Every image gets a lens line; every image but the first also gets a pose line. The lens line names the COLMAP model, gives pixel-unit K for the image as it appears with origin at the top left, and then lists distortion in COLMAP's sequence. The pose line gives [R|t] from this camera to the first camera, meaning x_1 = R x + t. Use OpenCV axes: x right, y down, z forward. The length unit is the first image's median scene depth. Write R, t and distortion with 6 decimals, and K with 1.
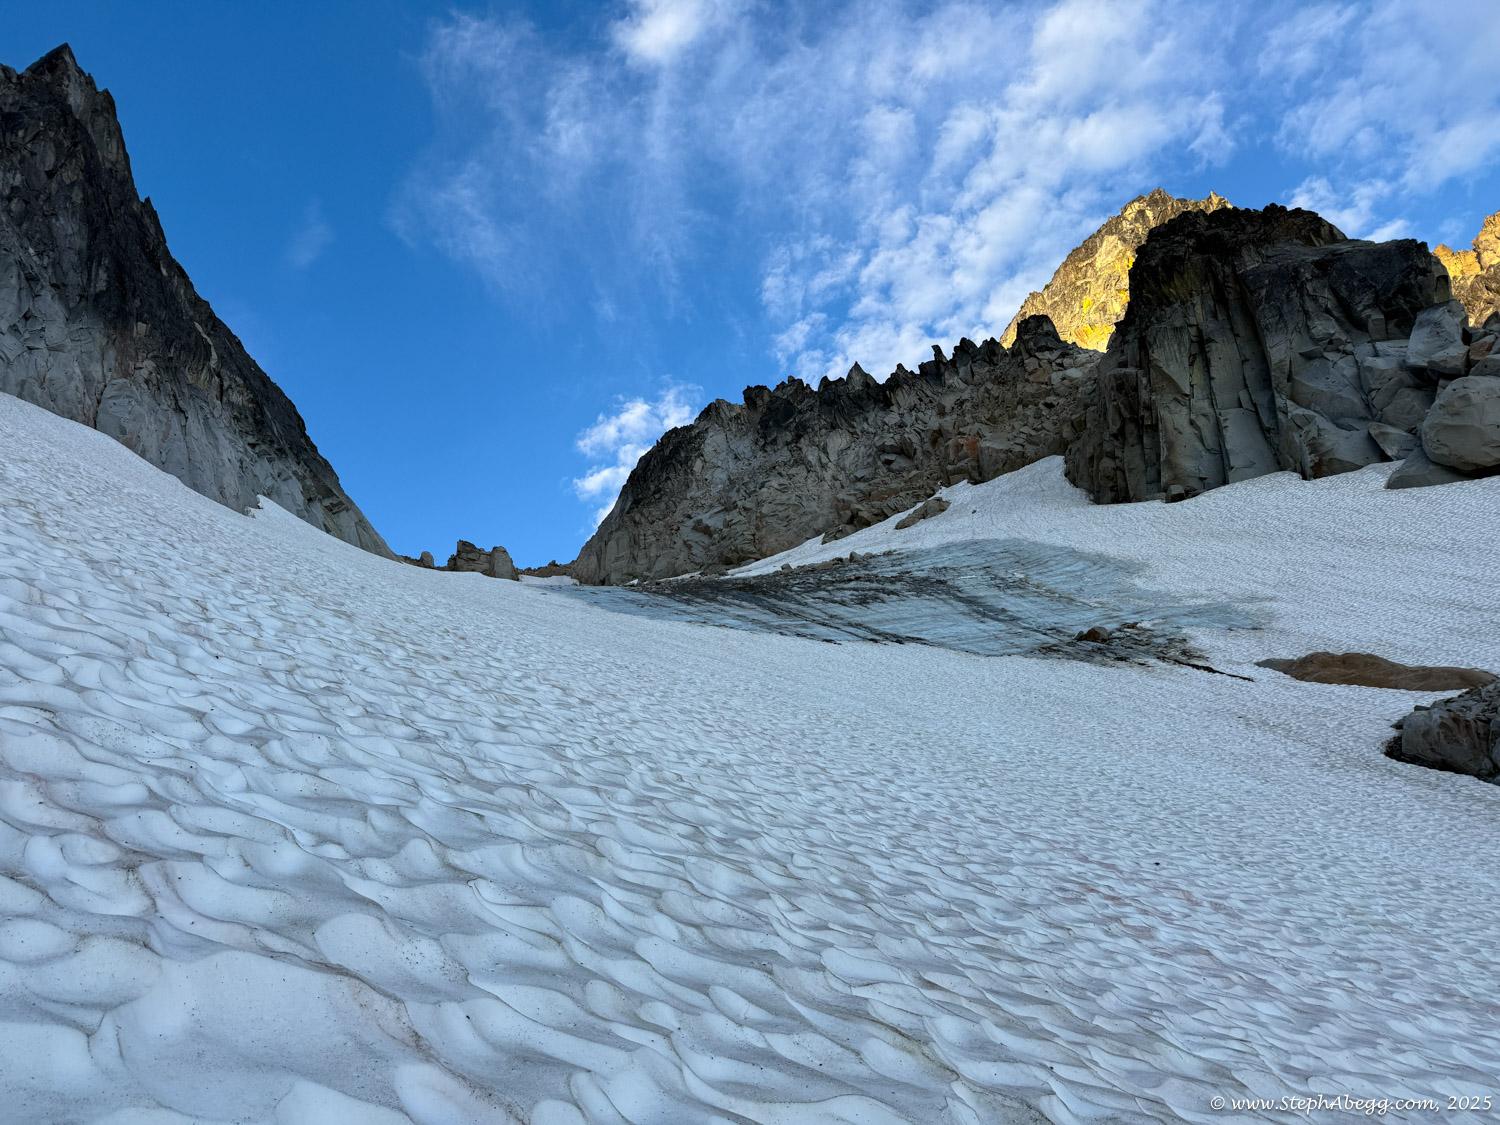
lens RADIAL K [[1077.2, 0, 768.5], [0, 1077.2, 569.0], [0, 0, 1]] dist [0.187340, -0.369580]
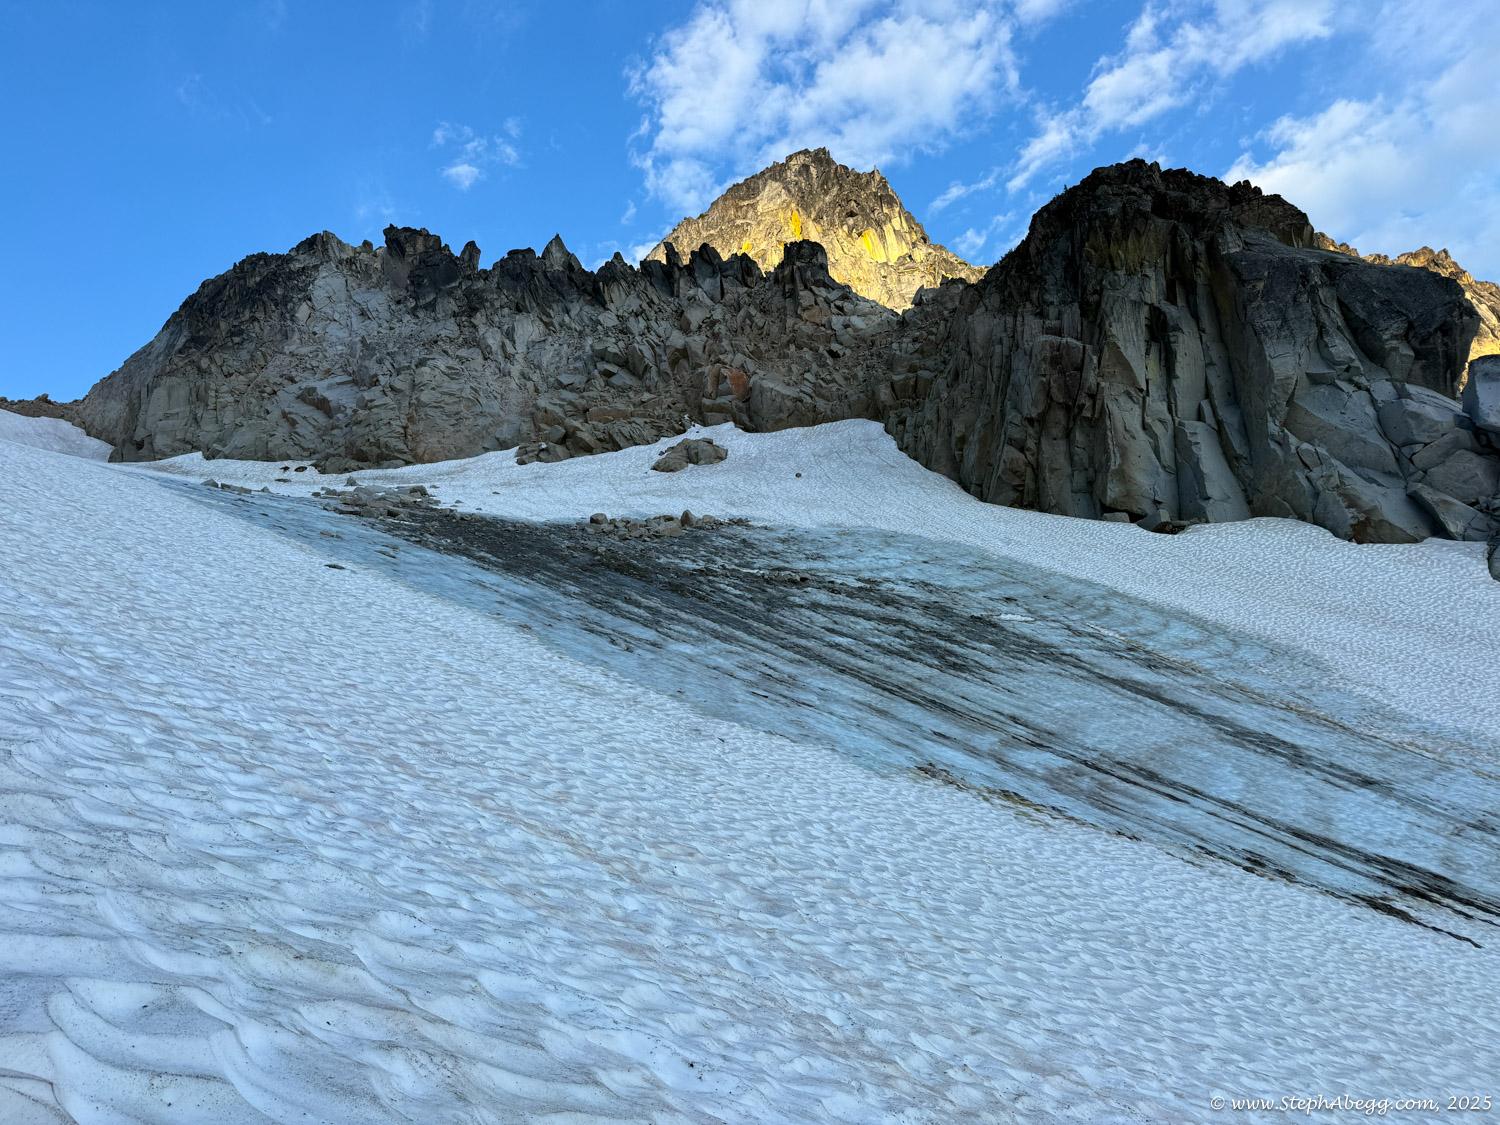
lens RADIAL K [[1077.2, 0, 768.5], [0, 1077.2, 569.0], [0, 0, 1]] dist [0.187340, -0.369580]
pose [[0.893332, 0.148737, 0.424069, -0.097923], [-0.179387, 0.983224, 0.033038, -0.006355], [-0.412041, -0.105587, 0.905027, 0.221534]]
